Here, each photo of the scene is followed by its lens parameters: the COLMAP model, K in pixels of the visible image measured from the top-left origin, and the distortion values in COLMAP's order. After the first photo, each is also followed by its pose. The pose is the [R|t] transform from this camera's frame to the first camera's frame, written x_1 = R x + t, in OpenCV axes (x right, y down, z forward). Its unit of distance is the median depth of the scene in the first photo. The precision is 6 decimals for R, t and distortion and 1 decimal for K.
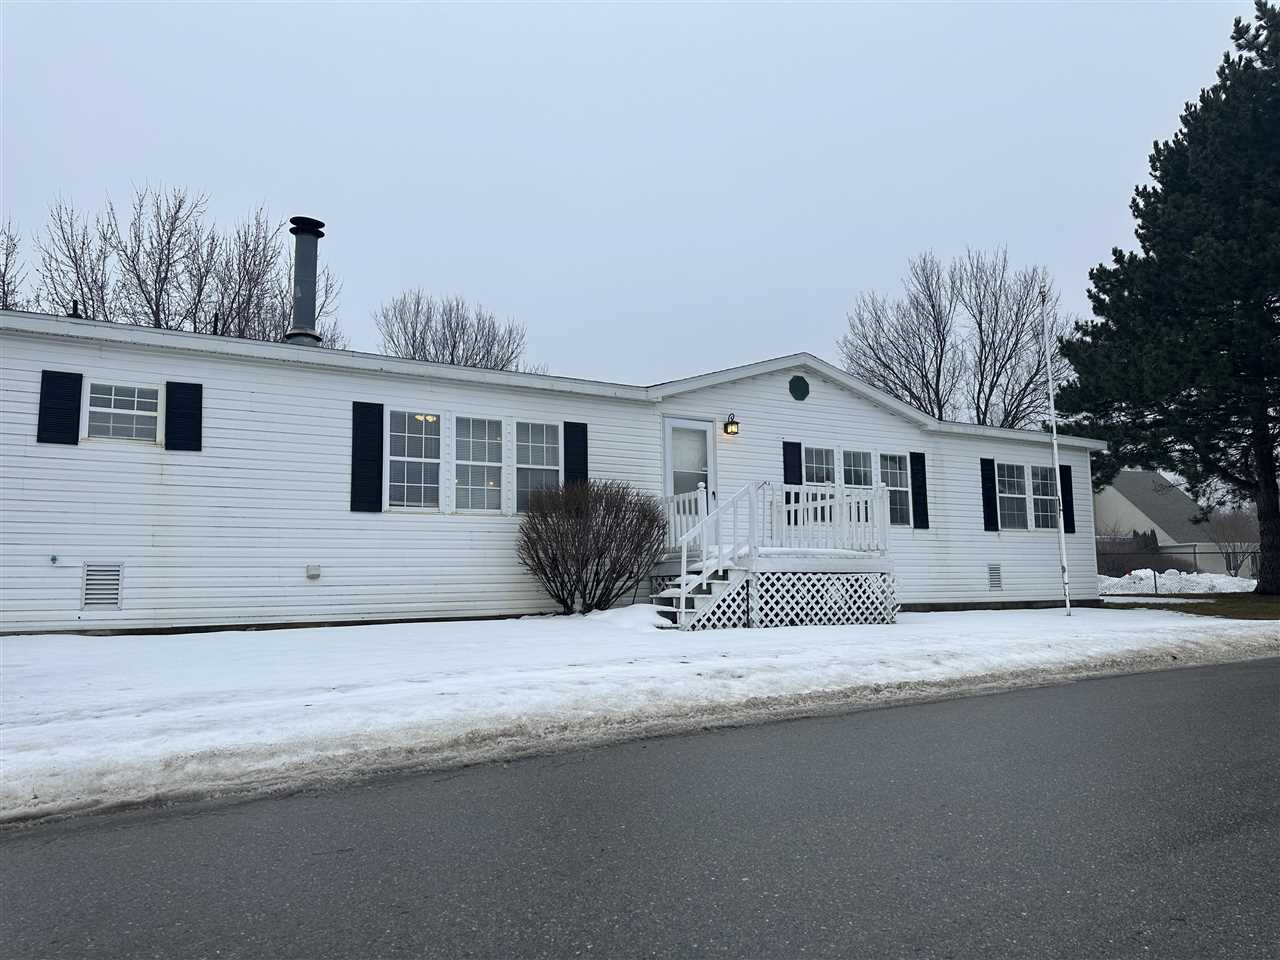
lens RADIAL K [[900.2, 0, 642.0], [0, 900.2, 499.7], [0, 0, 1]] dist [0.112314, -0.188464]
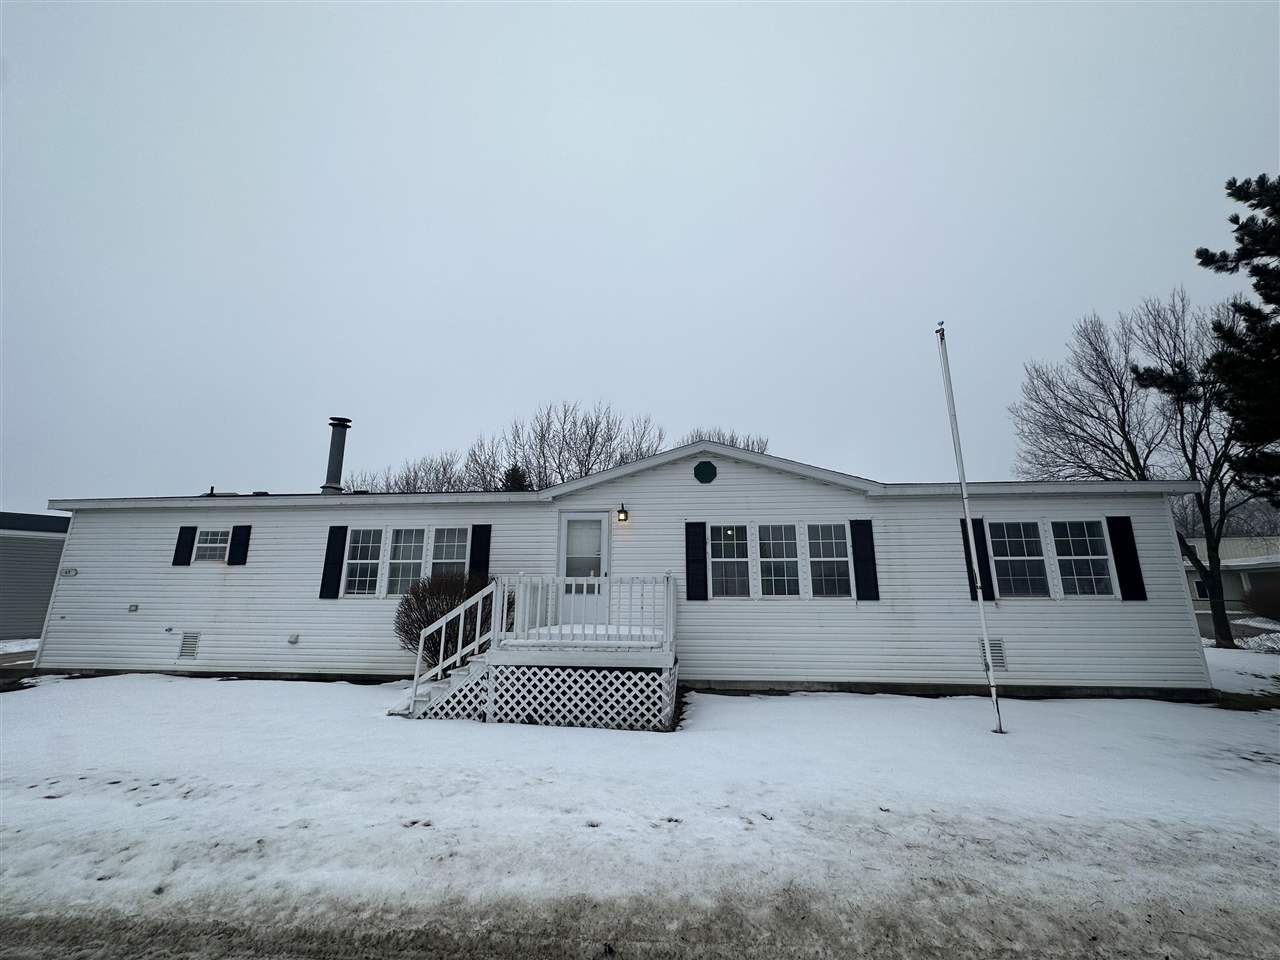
lens RADIAL K [[515.2, 0, 640.0], [0, 515.2, 480.0], [0, 0, 1]] dist [-0.006351, 0.000004]
pose [[0.804170, -0.115029, -0.583163, 0.619426], [0.044592, 0.990006, -0.133787, -0.043417], [0.592725, 0.081583, 0.801262, 0.584066]]
